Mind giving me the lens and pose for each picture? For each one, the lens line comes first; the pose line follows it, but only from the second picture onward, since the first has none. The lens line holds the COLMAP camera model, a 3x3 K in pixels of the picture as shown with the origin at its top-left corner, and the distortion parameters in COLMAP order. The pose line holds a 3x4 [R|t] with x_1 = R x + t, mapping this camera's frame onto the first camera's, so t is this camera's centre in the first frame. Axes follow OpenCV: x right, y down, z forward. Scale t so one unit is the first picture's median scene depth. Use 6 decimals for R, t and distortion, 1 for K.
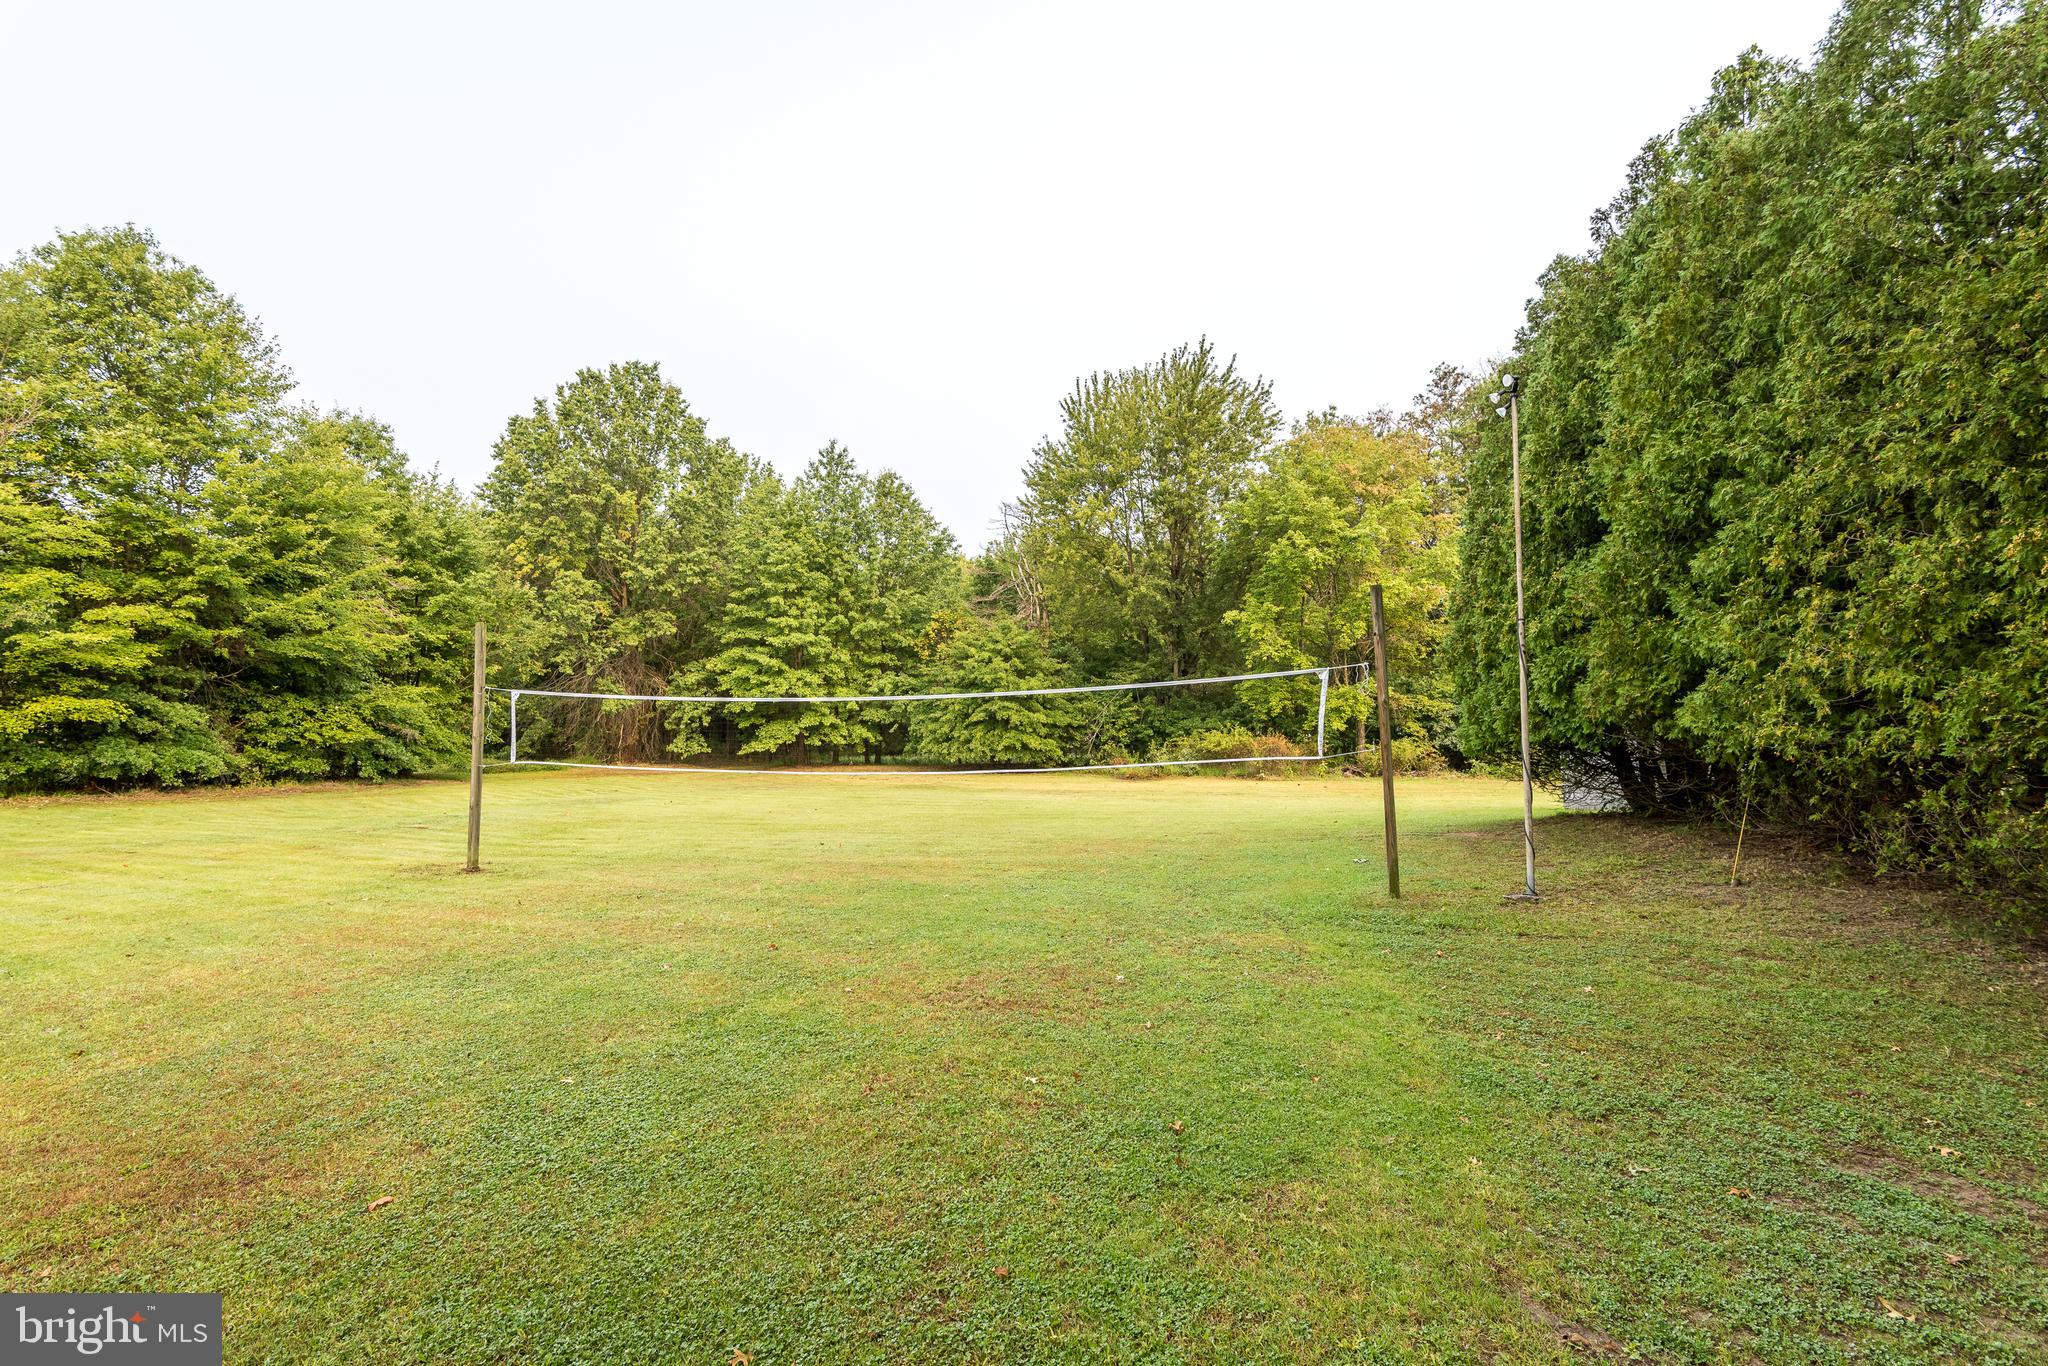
lens RADIAL K [[962.2, 0, 1018.9], [0, 962.2, 675.1], [0, 0, 1]] dist [0.030090, -0.003889]
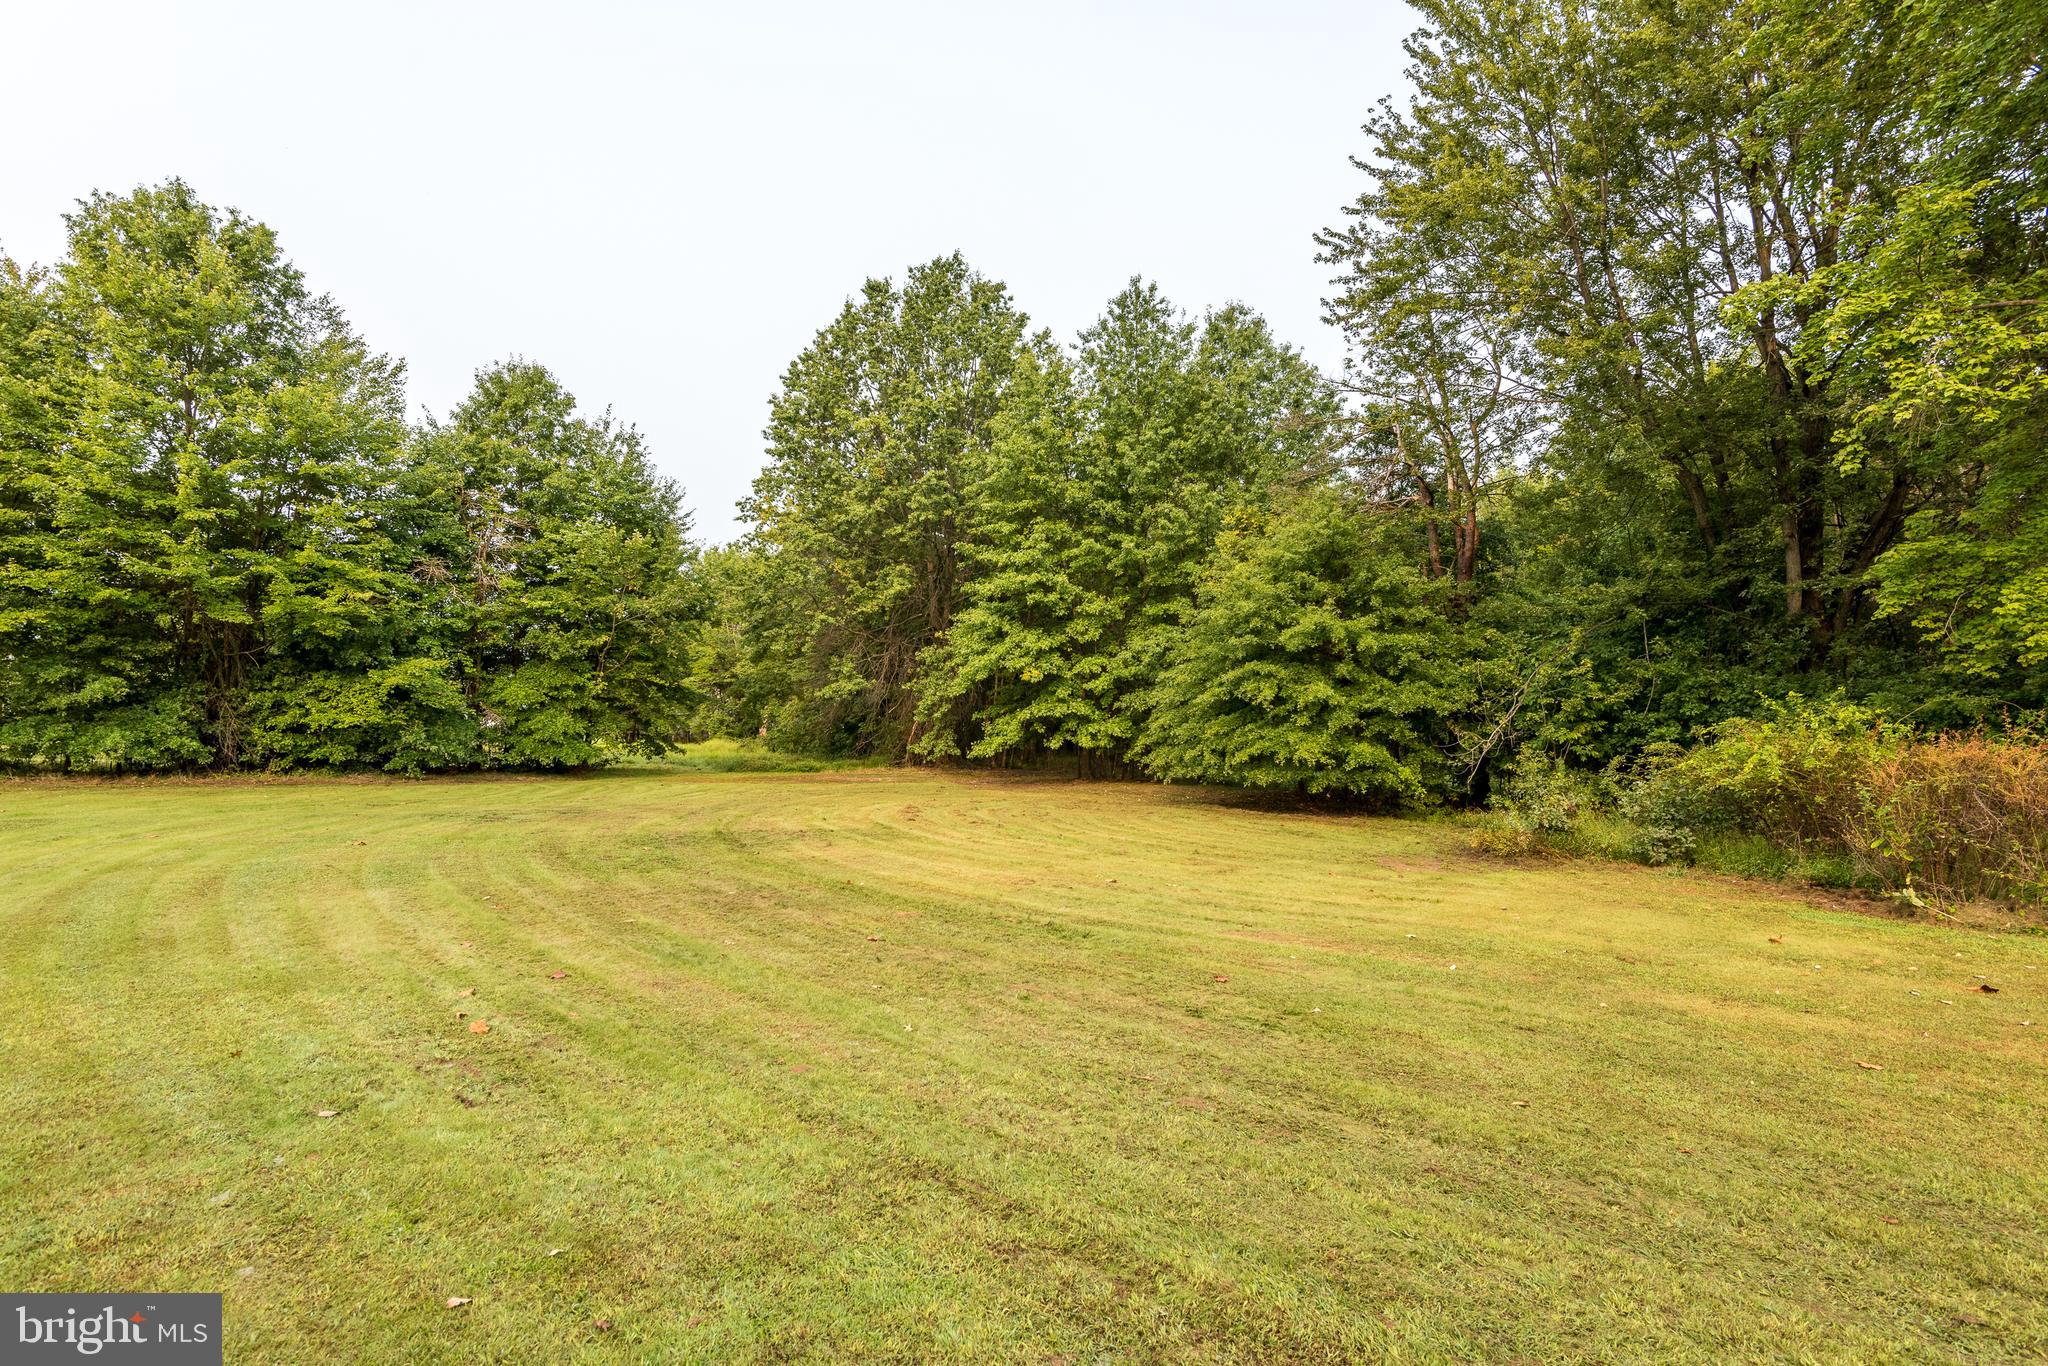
lens RADIAL K [[962.2, 0, 1031.1], [0, 962.2, 689.3], [0, 0, 1]] dist [0.030090, -0.003889]
pose [[0.760791, -0.019053, -0.648717, 0.187283], [0.020691, 0.999773, -0.005098, 0.037383], [0.648667, -0.009544, 0.761012, 0.513503]]
